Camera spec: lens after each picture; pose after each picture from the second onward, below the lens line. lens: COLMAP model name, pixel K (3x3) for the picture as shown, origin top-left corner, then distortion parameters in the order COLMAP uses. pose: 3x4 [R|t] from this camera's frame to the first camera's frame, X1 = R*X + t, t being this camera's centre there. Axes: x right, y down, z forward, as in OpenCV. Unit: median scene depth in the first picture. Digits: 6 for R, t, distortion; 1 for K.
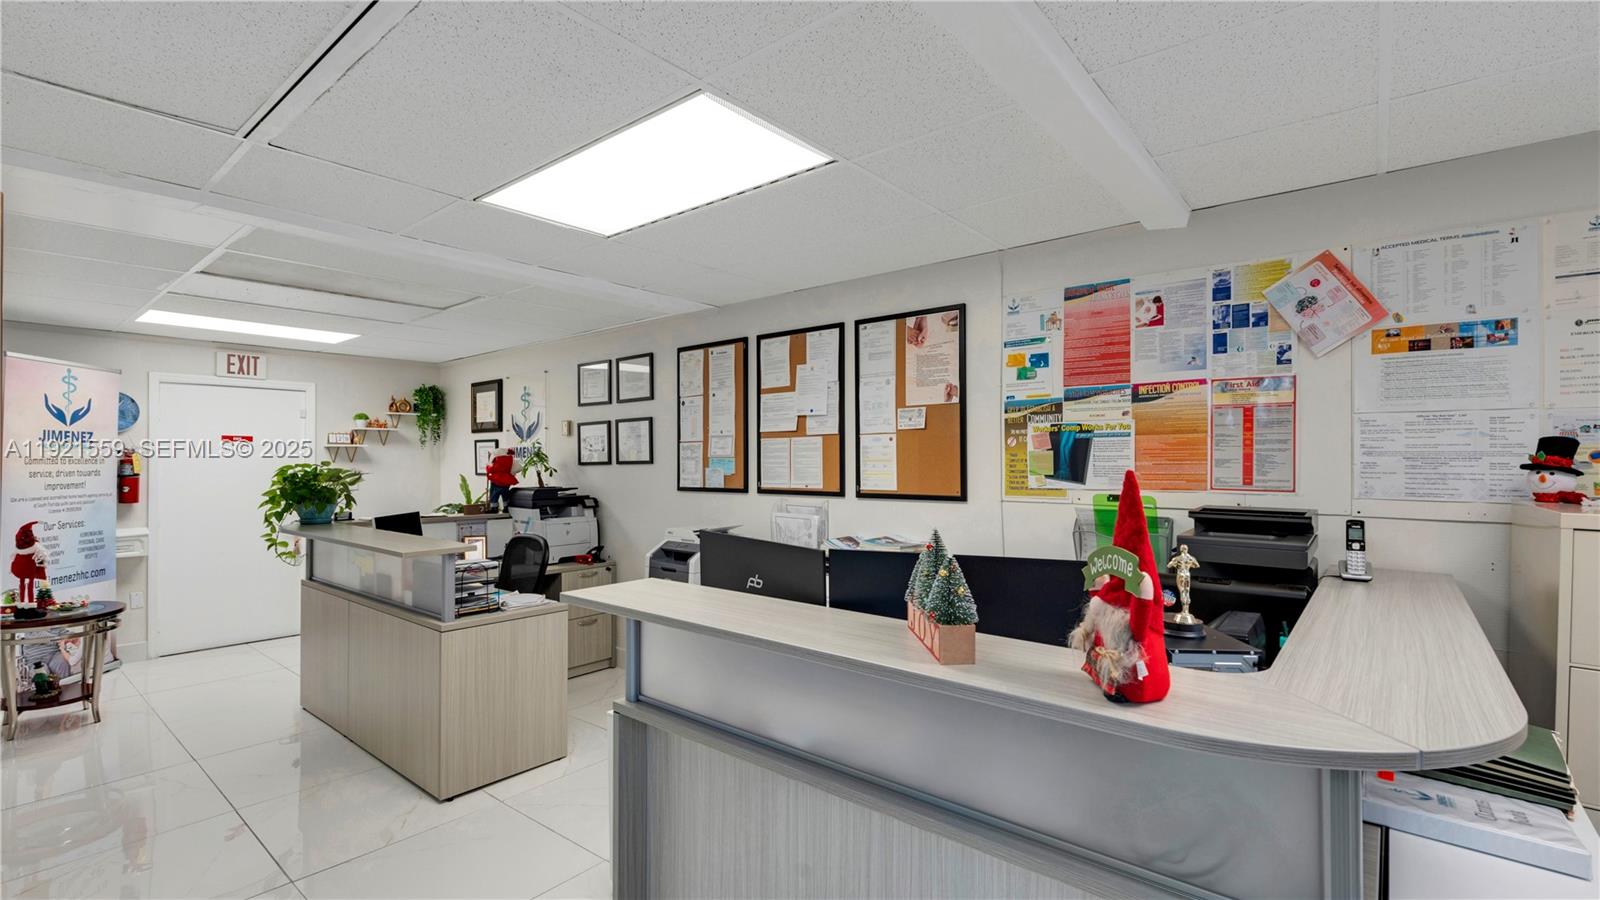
lens RADIAL K [[719.5, 0, 850.8], [0, 719.5, 461.7], [0, 0, 1]] dist [-0.007695, 0.002590]
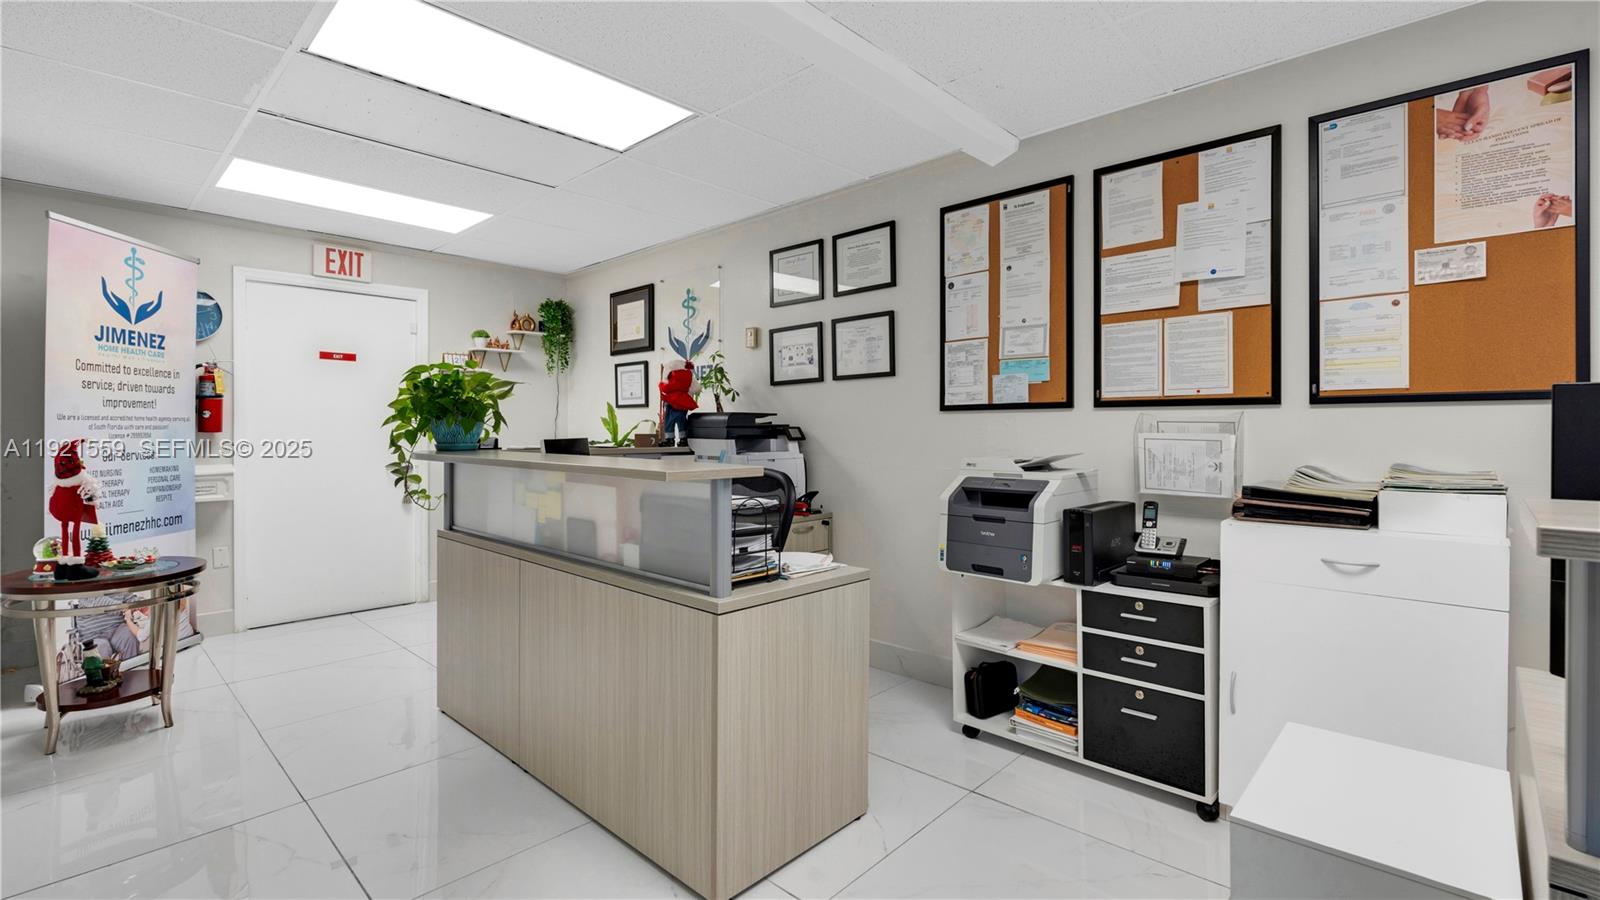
lens RADIAL K [[719.5, 0, 850.5], [0, 719.5, 438.2], [0, 0, 1]] dist [-0.007695, 0.002590]
pose [[0.997879, 0.002135, -0.065055, -0.291996], [-0.001350, 0.999926, 0.012098, 0.060827], [0.065076, -0.011985, 0.997808, 0.297455]]
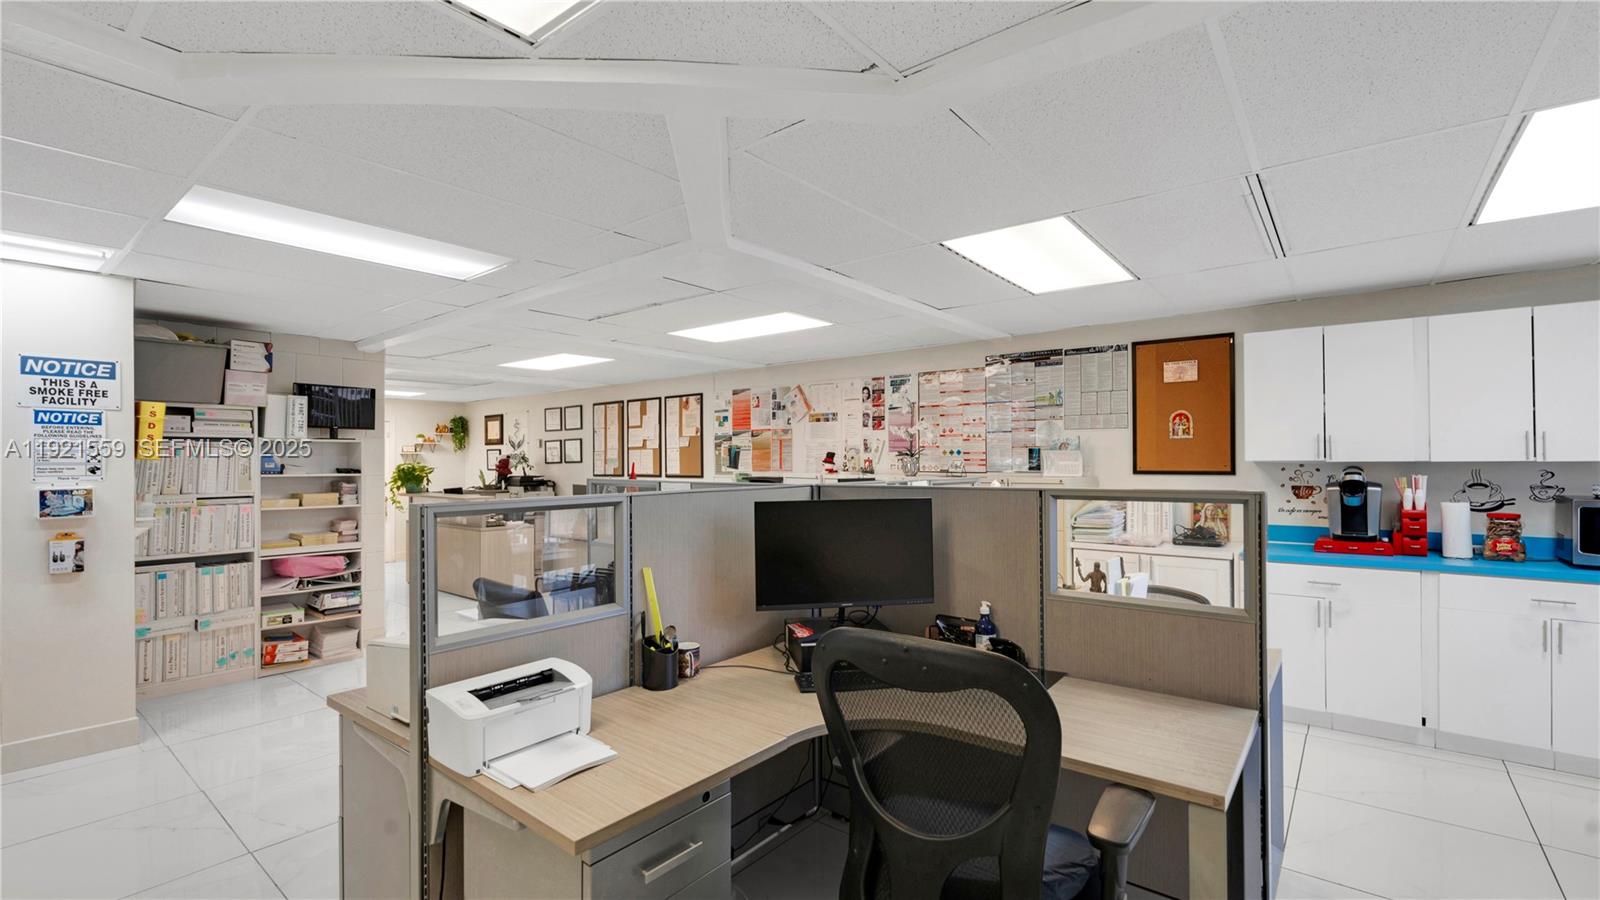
lens RADIAL K [[719.5, 0, 859.7], [0, 719.5, 465.4], [0, 0, 1]] dist [-0.007695, 0.002590]
pose [[0.999923, -0.005756, 0.011020, 0.482688], [0.005682, 0.999961, 0.006693, 0.002078], [-0.011058, -0.006630, 0.999917, -1.008782]]
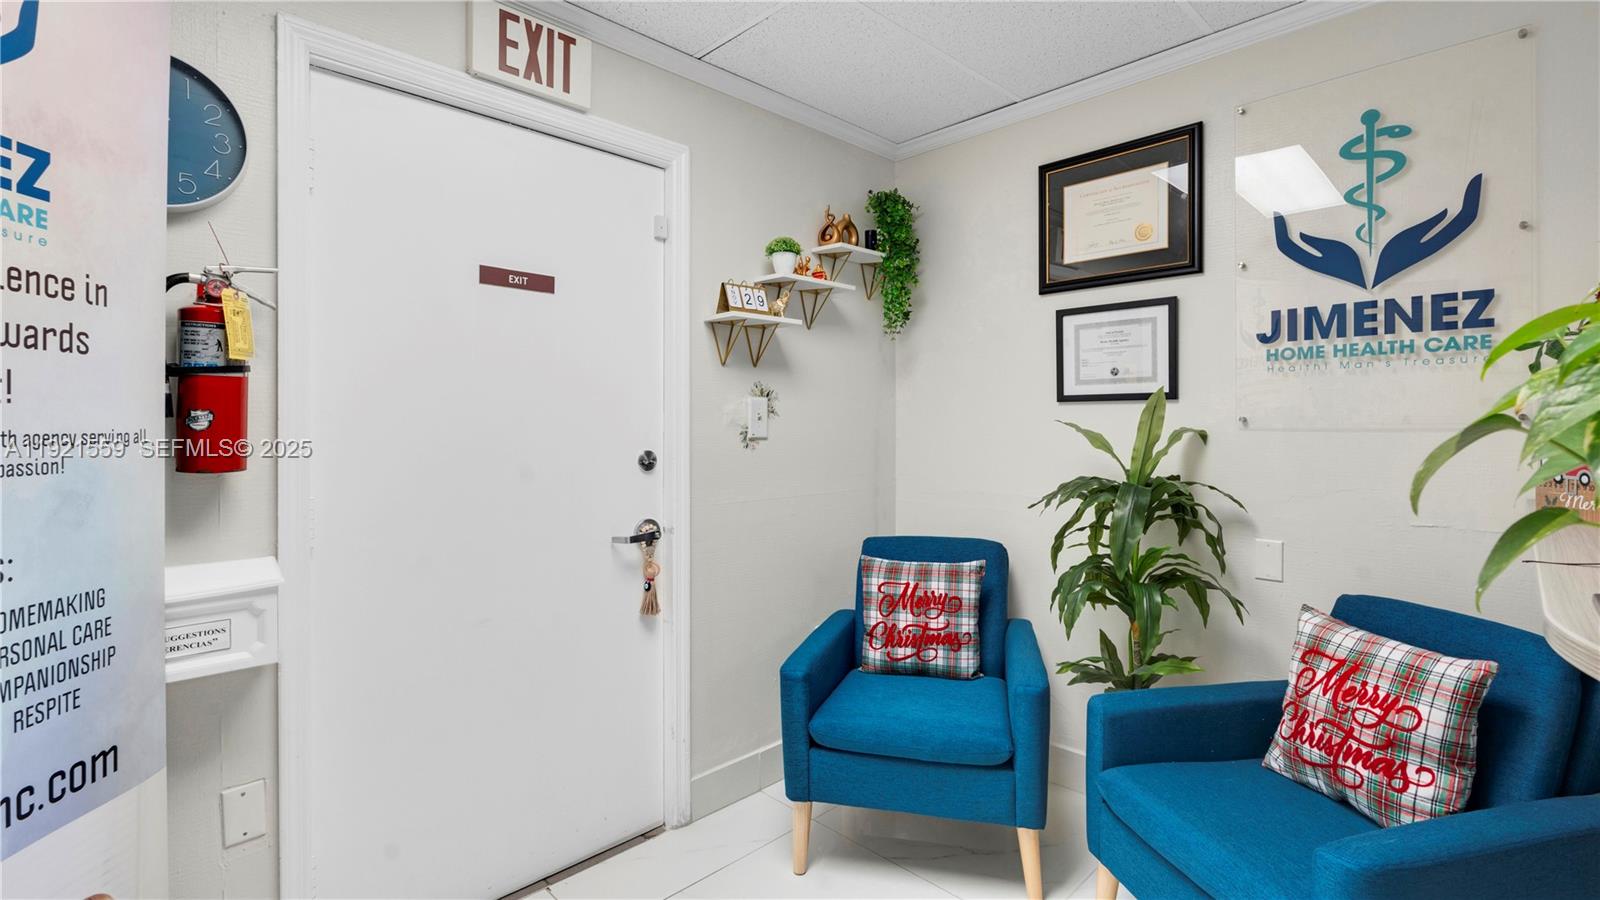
lens RADIAL K [[719.5, 0, 854.4], [0, 719.5, 431.5], [0, 0, 1]] dist [-0.007695, 0.002590]
pose [[0.996134, 0.001645, -0.087831, -0.841408], [-0.000829, 0.999956, 0.009330, 0.044763], [0.087843, -0.009221, 0.996092, 0.851406]]
